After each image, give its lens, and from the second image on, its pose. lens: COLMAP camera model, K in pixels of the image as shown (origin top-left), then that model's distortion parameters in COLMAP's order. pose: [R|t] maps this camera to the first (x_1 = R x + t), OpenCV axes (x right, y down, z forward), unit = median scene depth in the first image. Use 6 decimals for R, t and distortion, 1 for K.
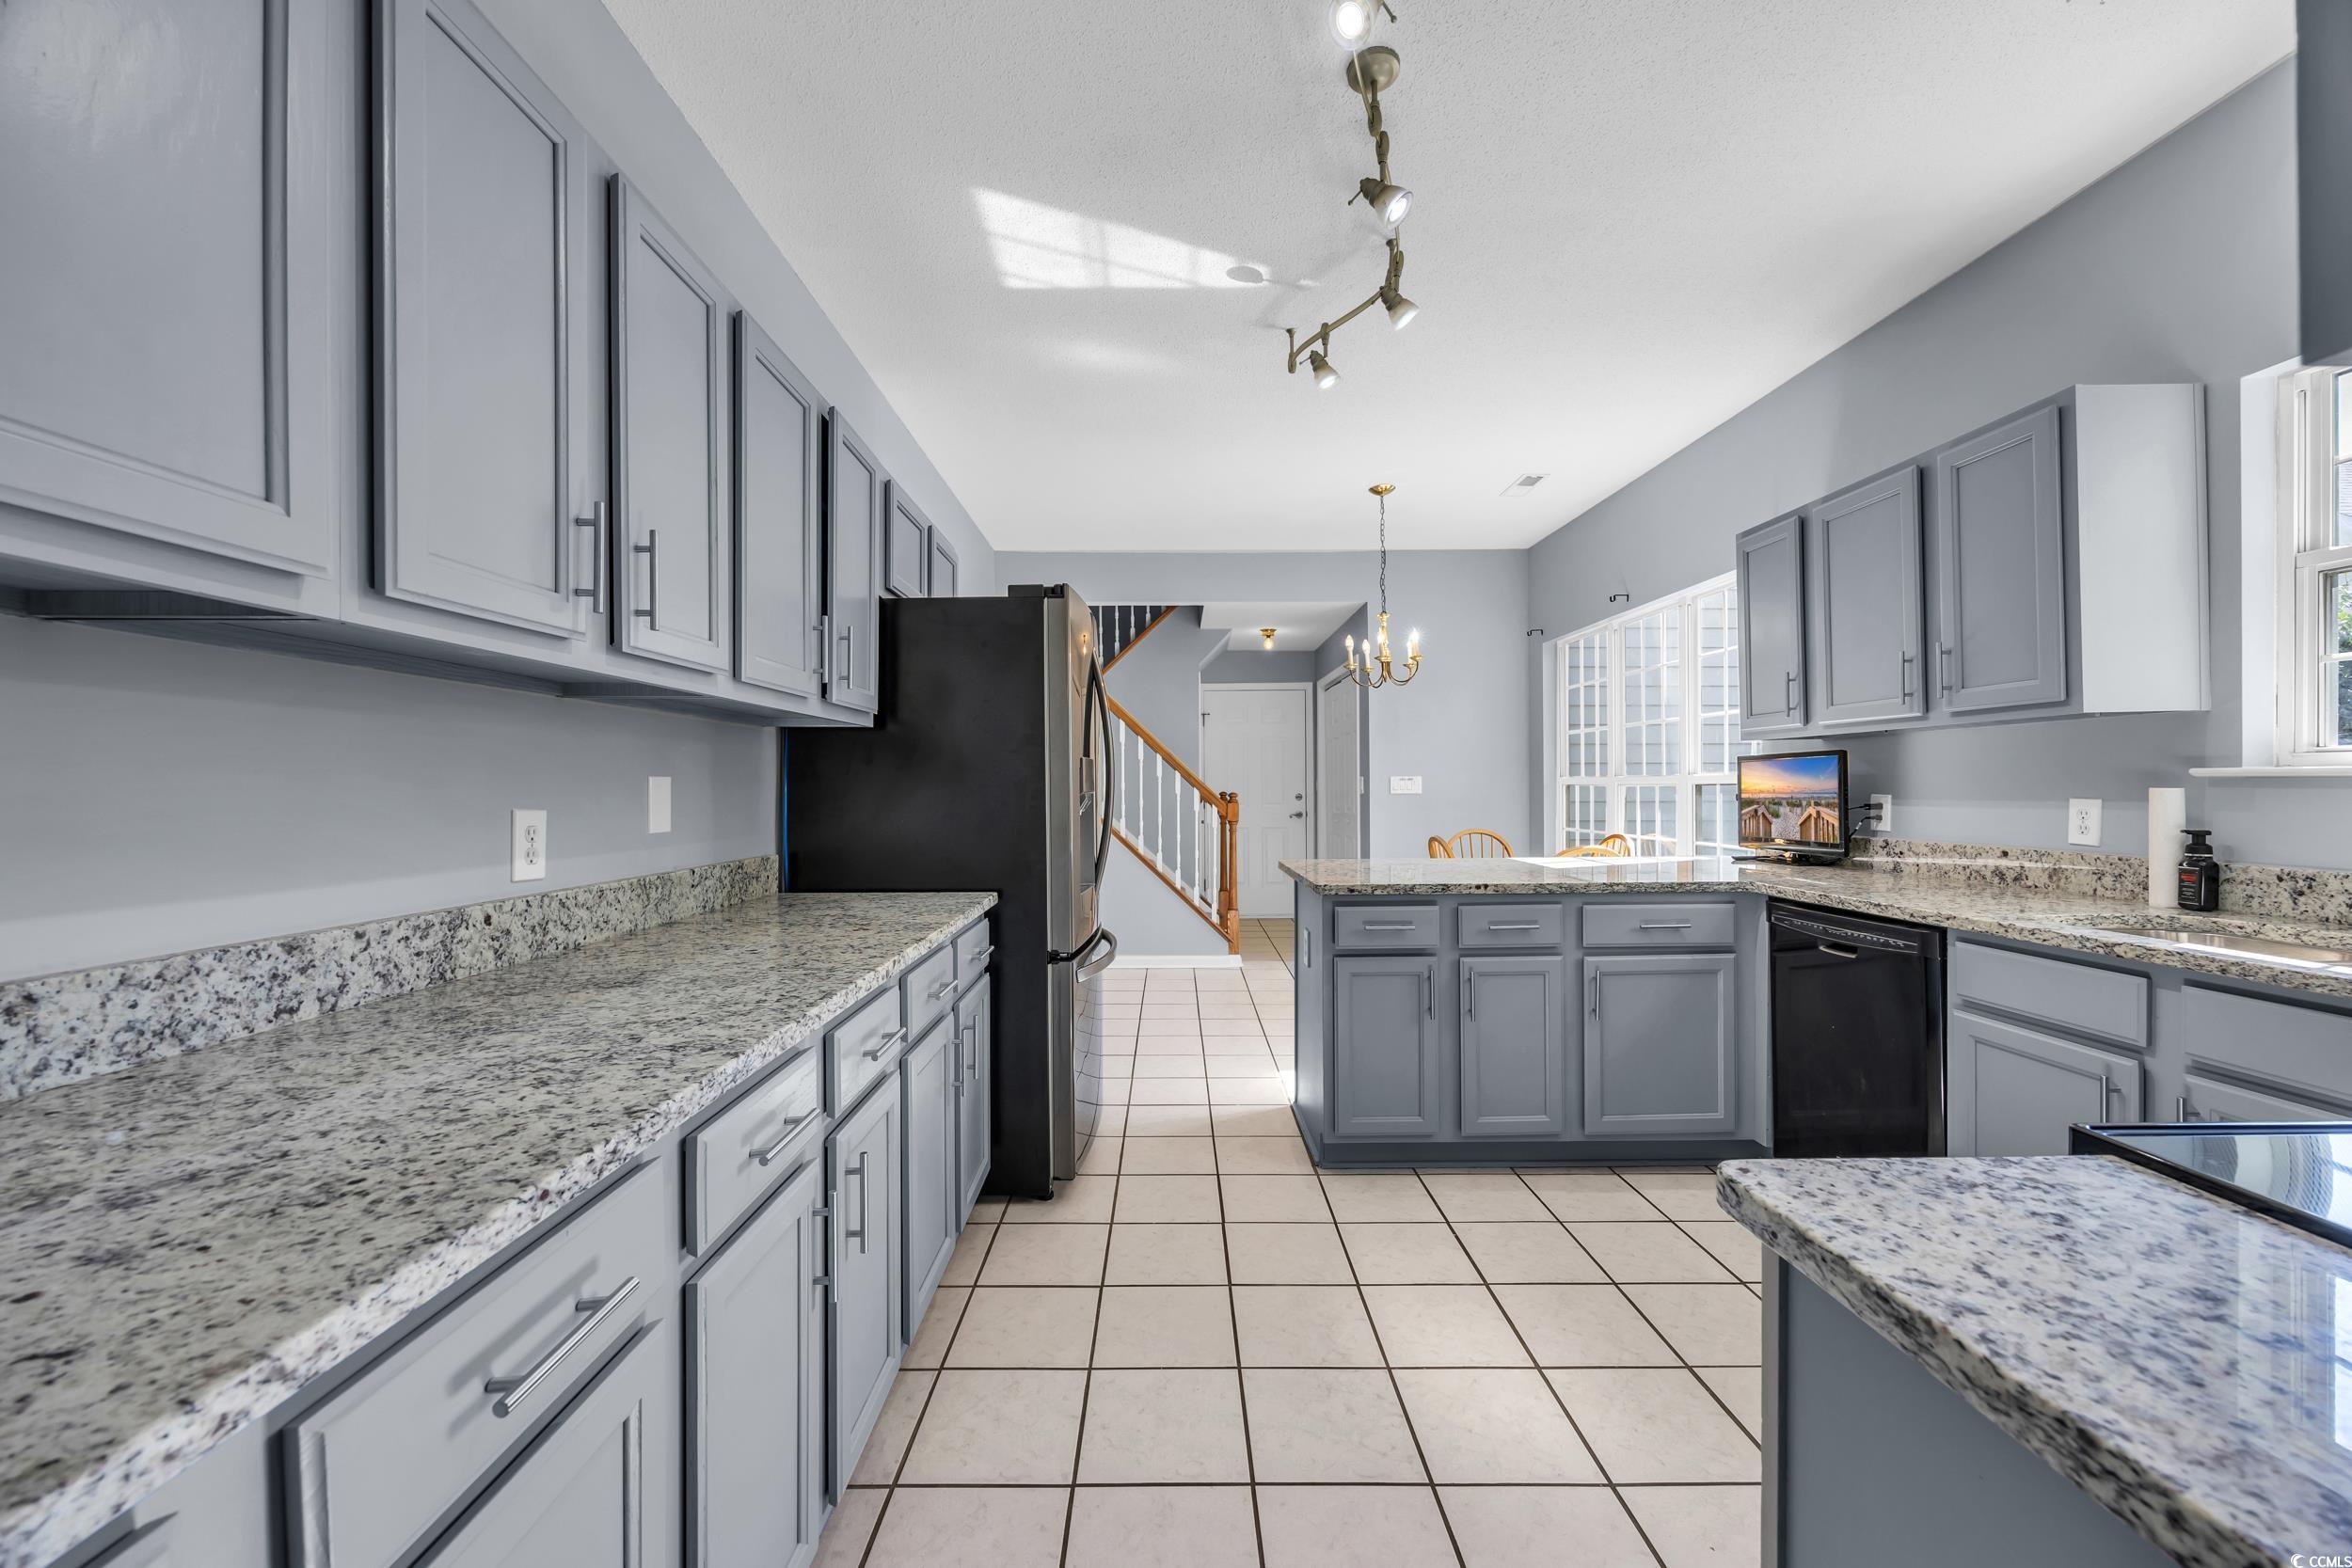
lens RADIAL K [[850.1, 0, 1164.6], [0, 850.1, 781.7], [0, 0, 1]] dist [0.001064, 0.000055]
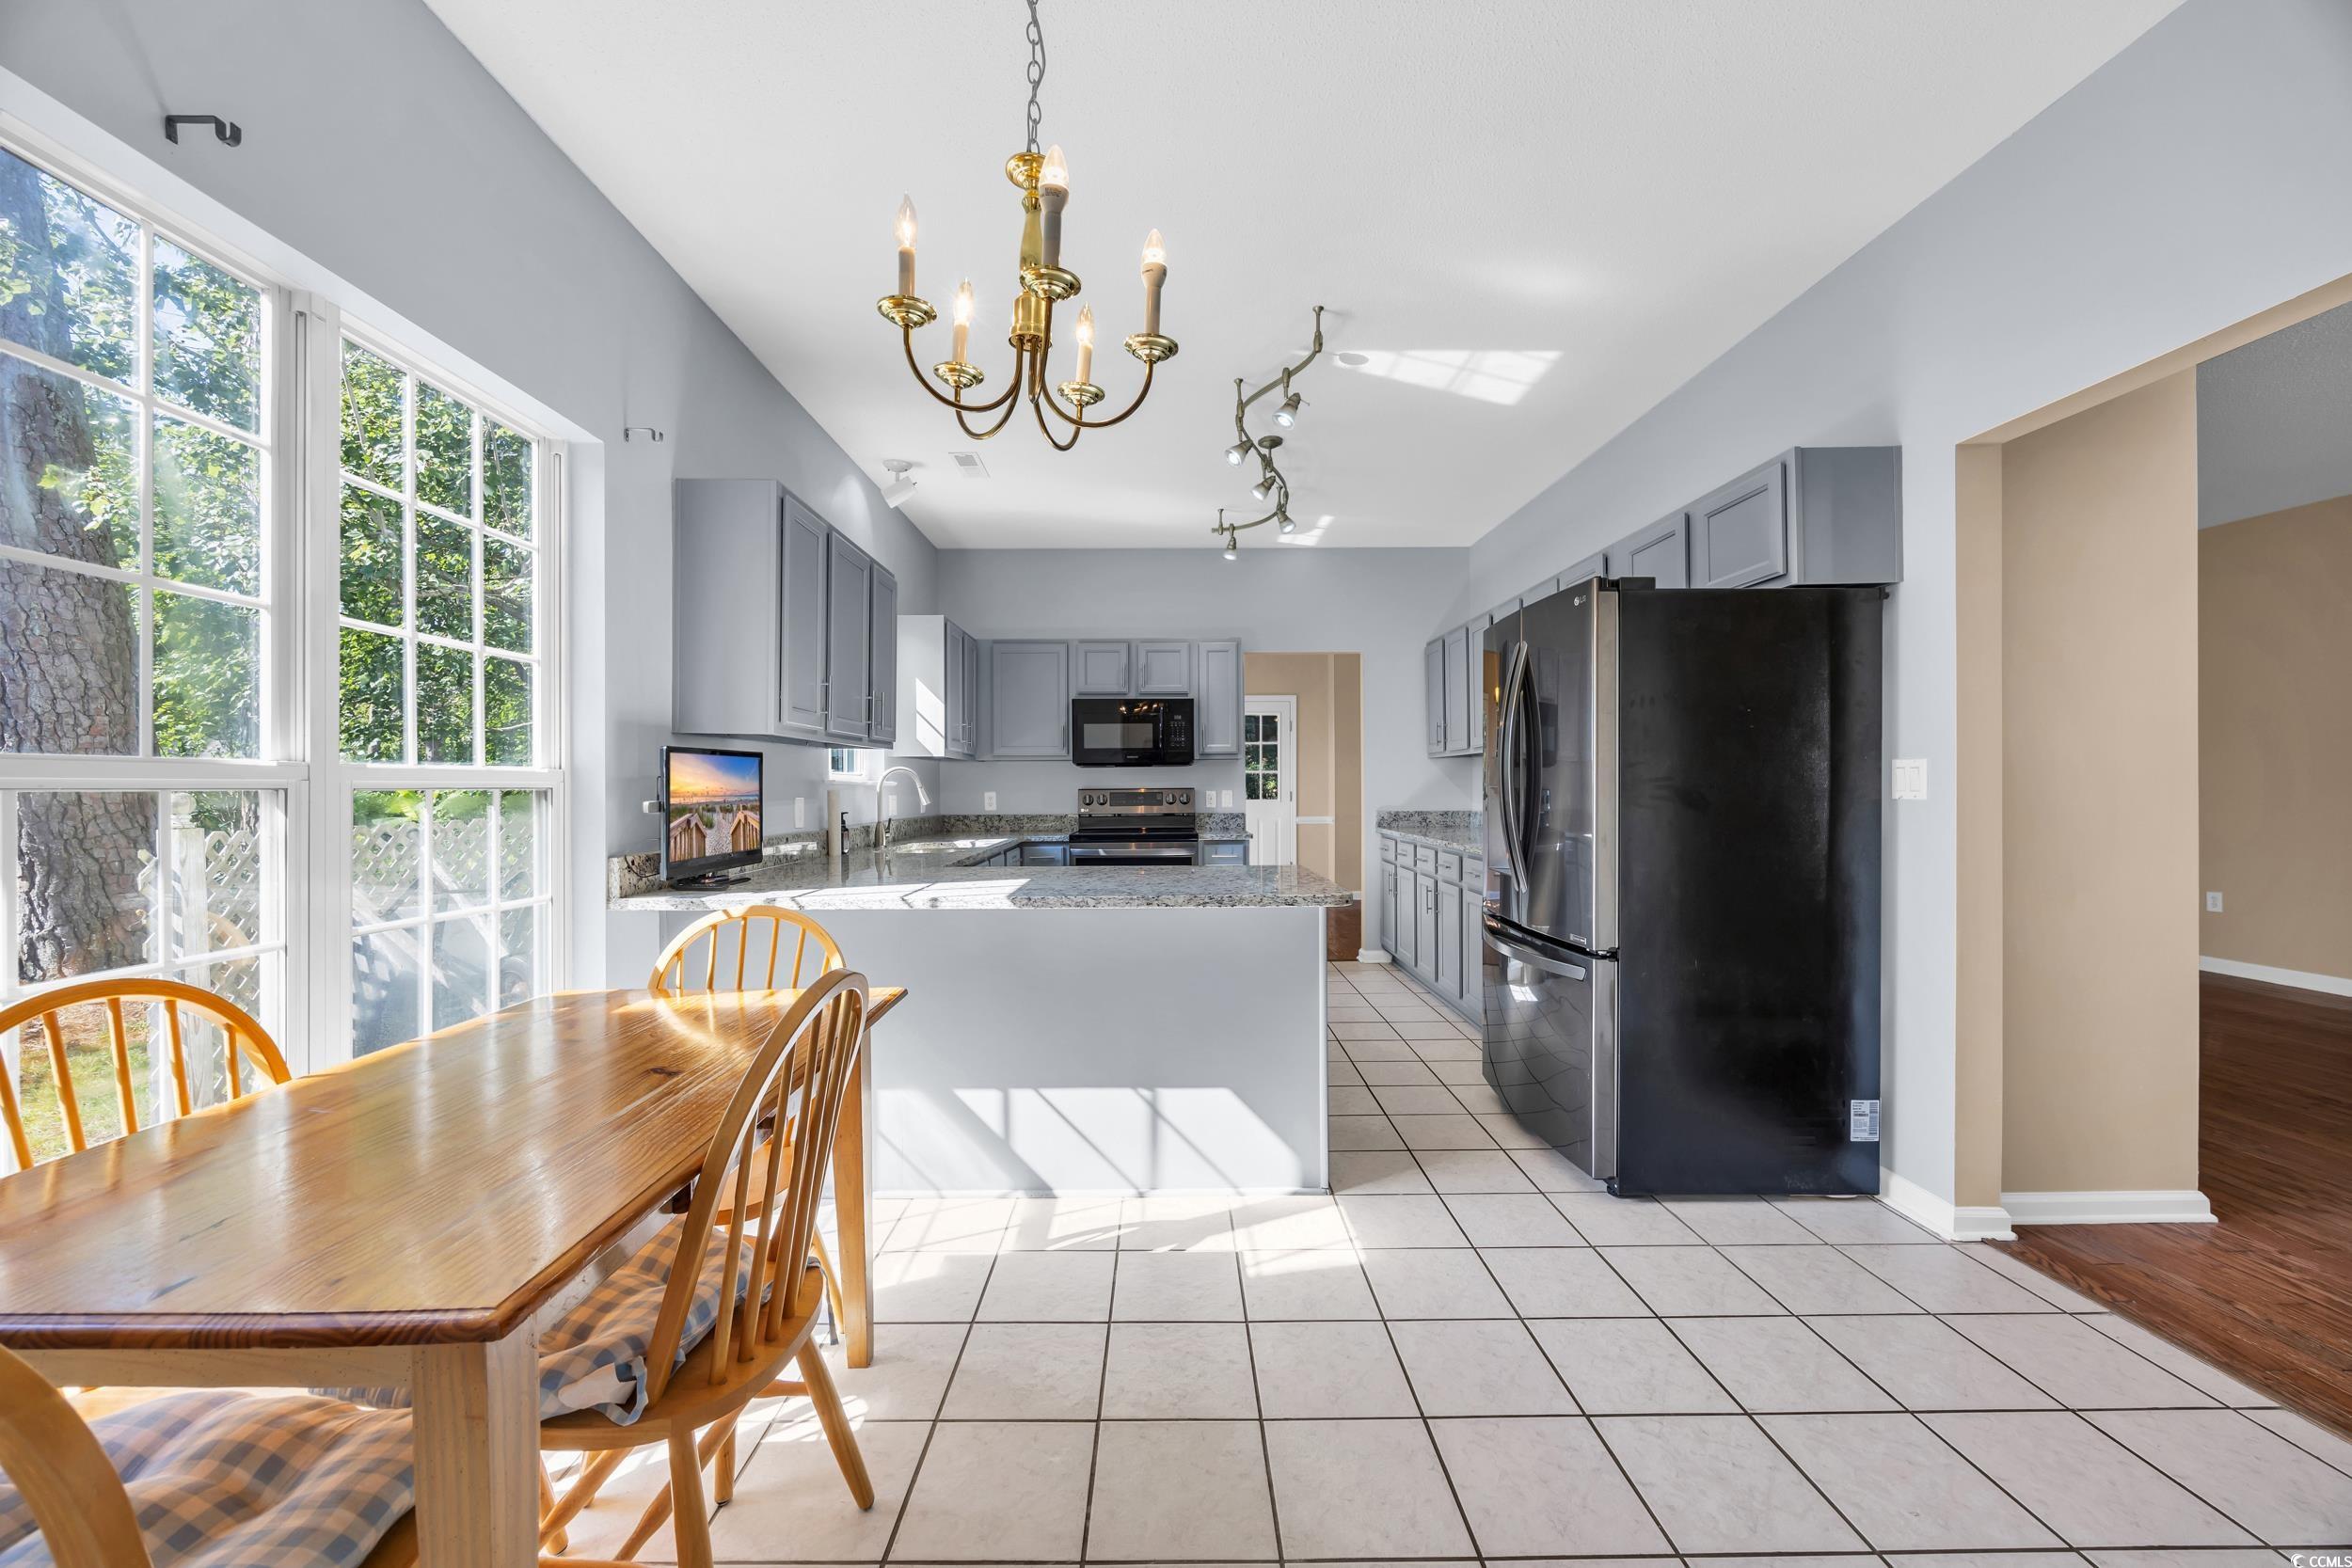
lens RADIAL K [[900.3, 0, 1172.9], [0, 900.3, 788.0], [0, 0, 1]] dist [0.004059, 0.000219]
pose [[-0.999838, 0.010356, -0.014744, 0.483645], [0.010471, 0.999915, -0.007753, 0.025399], [0.014663, -0.007906, -0.999861, 2.899755]]
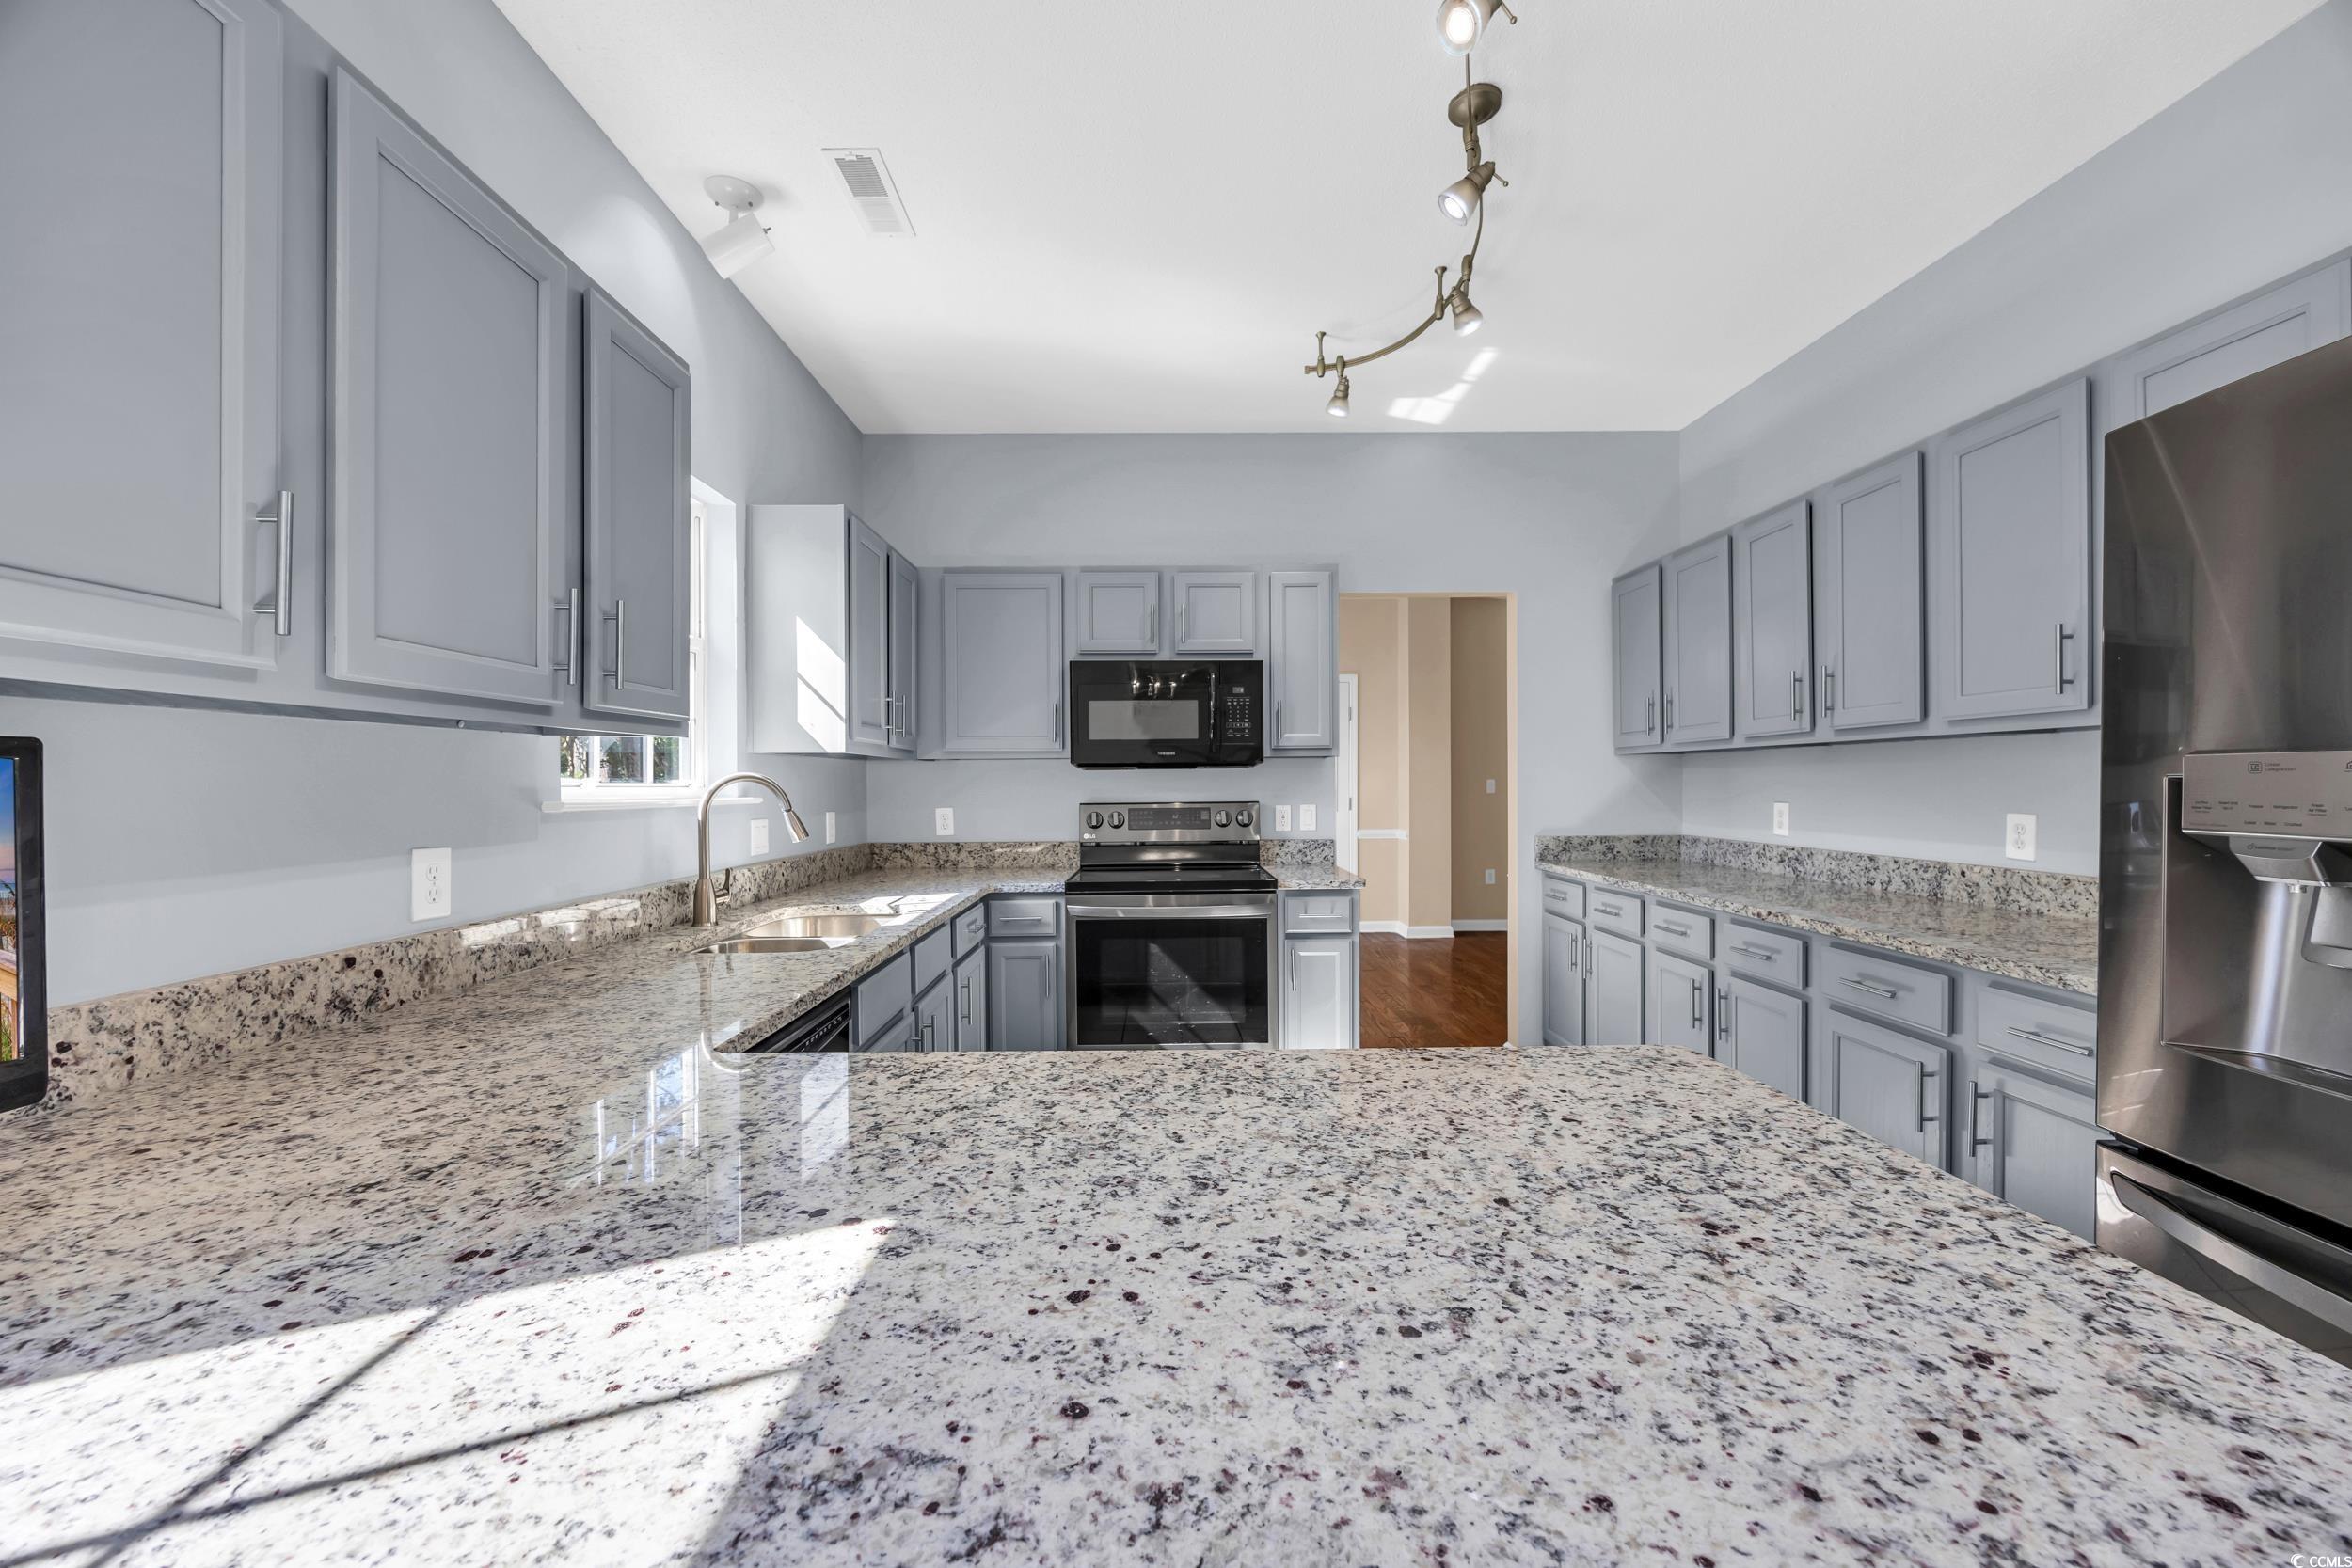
lens RADIAL K [[888.6, 0, 1176.0], [0, 888.6, 784.0], [0, 0, 1]] dist [-0.000024, -0.000036]
pose [[-0.999745, 0.011518, -0.019436, 0.578369], [0.011691, 0.999893, -0.008786, -0.017451], [0.019333, -0.009011, -0.999772, 1.872650]]
